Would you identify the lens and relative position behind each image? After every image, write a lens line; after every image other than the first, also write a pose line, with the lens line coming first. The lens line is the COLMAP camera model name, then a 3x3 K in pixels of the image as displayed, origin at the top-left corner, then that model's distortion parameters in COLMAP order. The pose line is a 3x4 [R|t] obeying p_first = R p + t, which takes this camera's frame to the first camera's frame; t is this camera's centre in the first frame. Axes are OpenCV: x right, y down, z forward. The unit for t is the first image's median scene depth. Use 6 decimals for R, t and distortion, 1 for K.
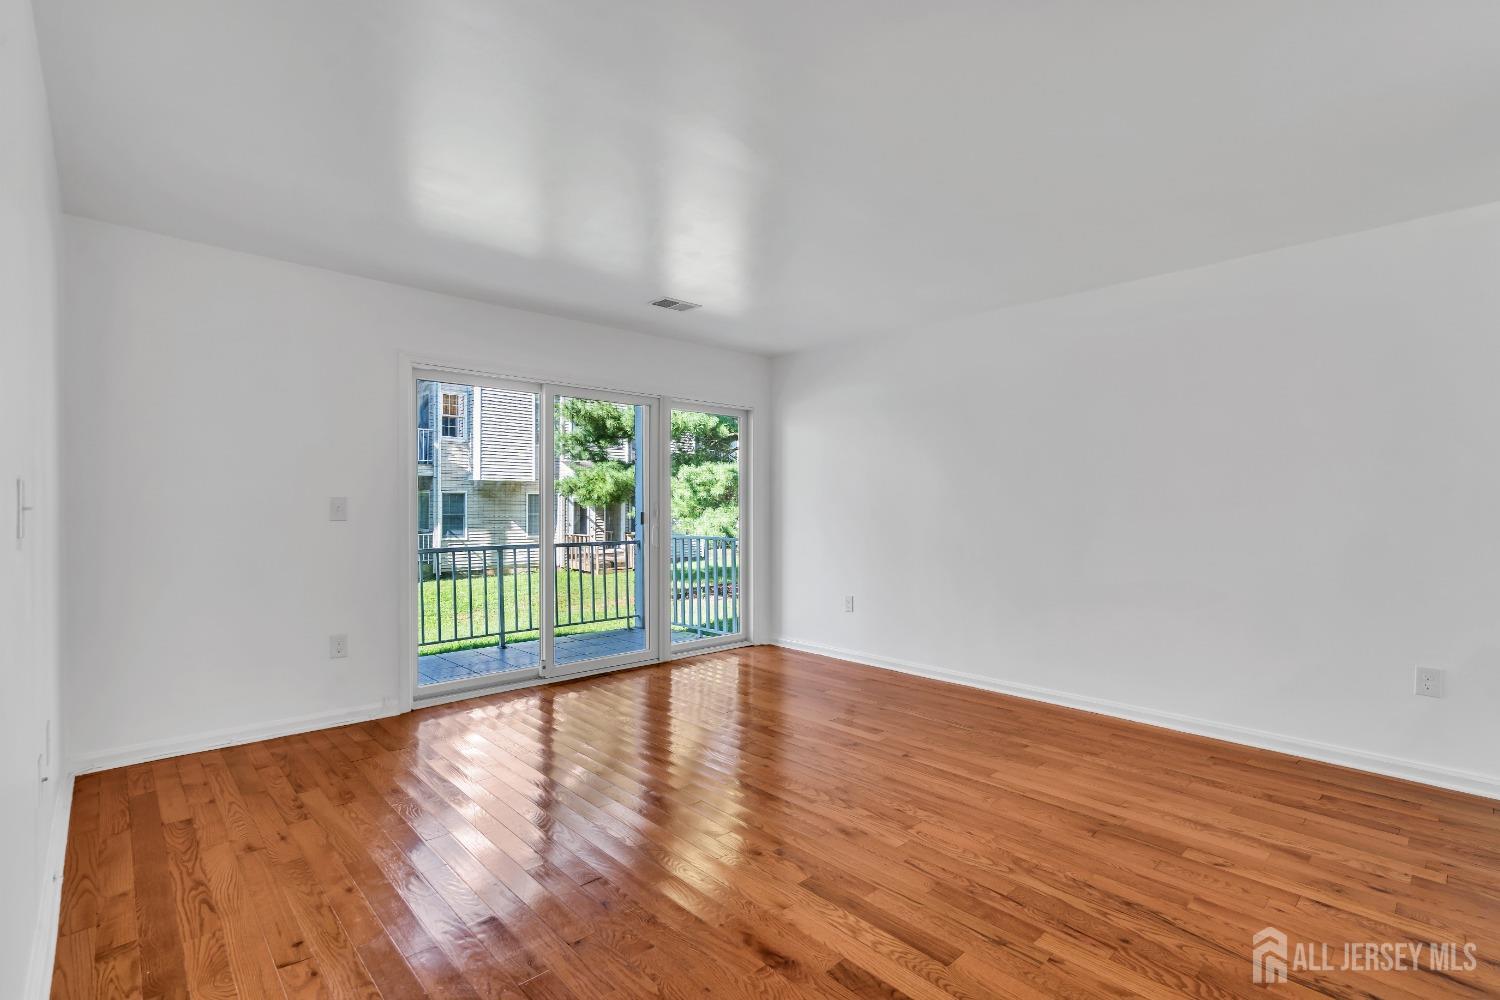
lens RADIAL K [[689.1, 0, 740.7], [0, 689.1, 506.8], [0, 0, 1]] dist [-0.001688, 0.002102]
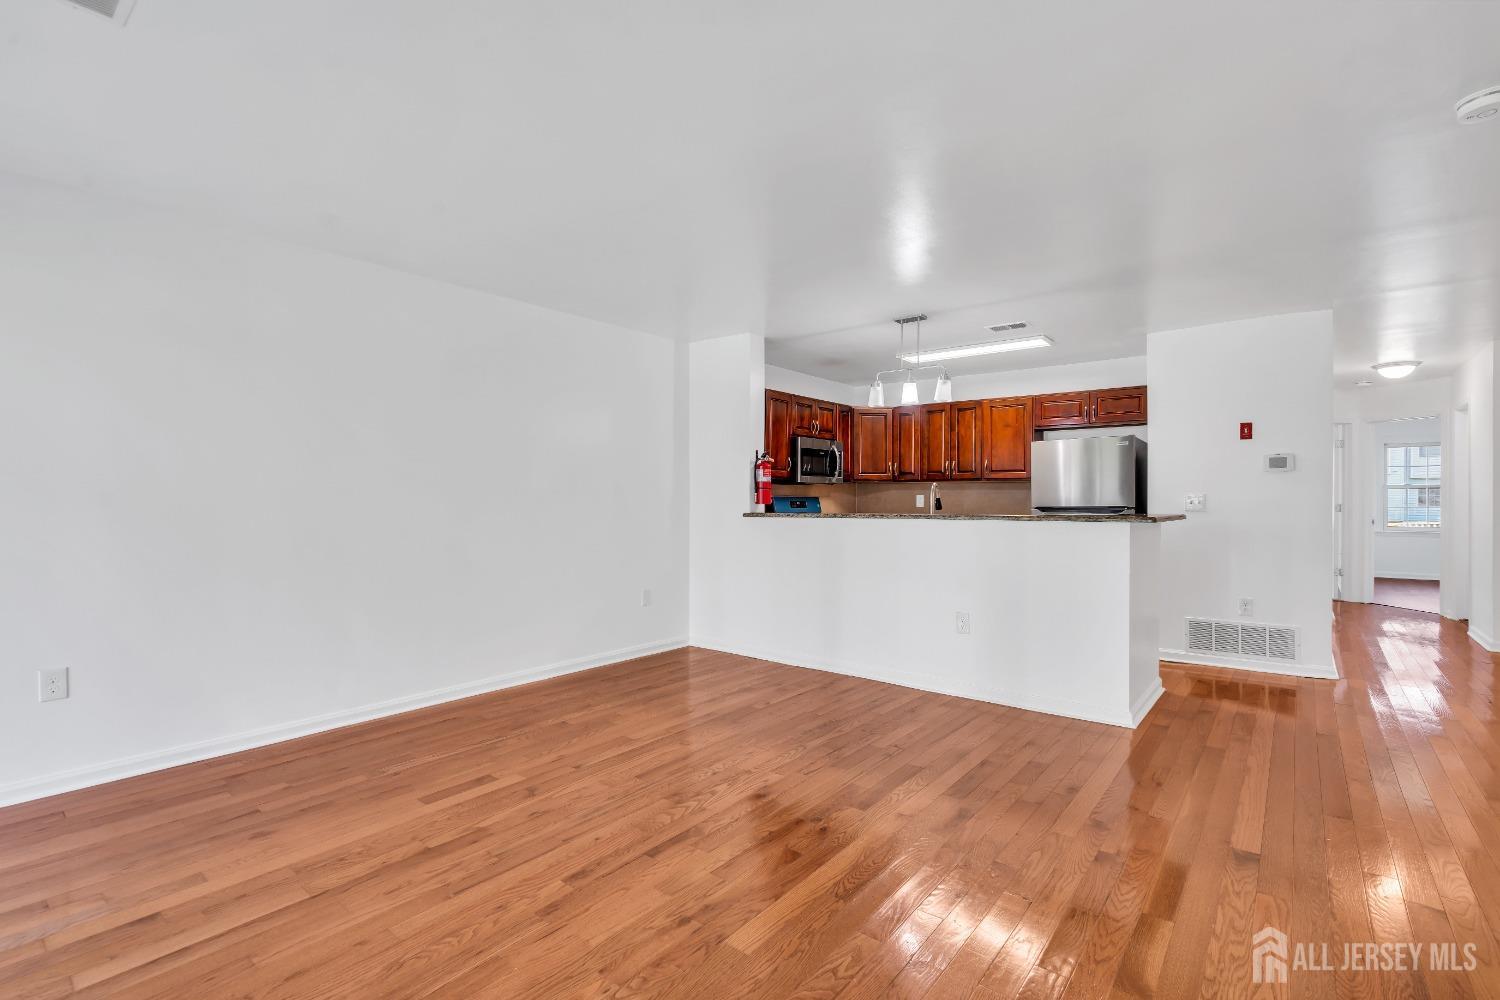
lens RADIAL K [[689.1, 0, 749.0], [0, 689.1, 496.6], [0, 0, 1]] dist [-0.001688, 0.002102]
pose [[-0.148958, 0.001796, 0.988842, -0.581980], [-0.000811, 0.999998, -0.001939, -0.001751], [-0.988843, -0.001090, -0.148957, 0.739159]]
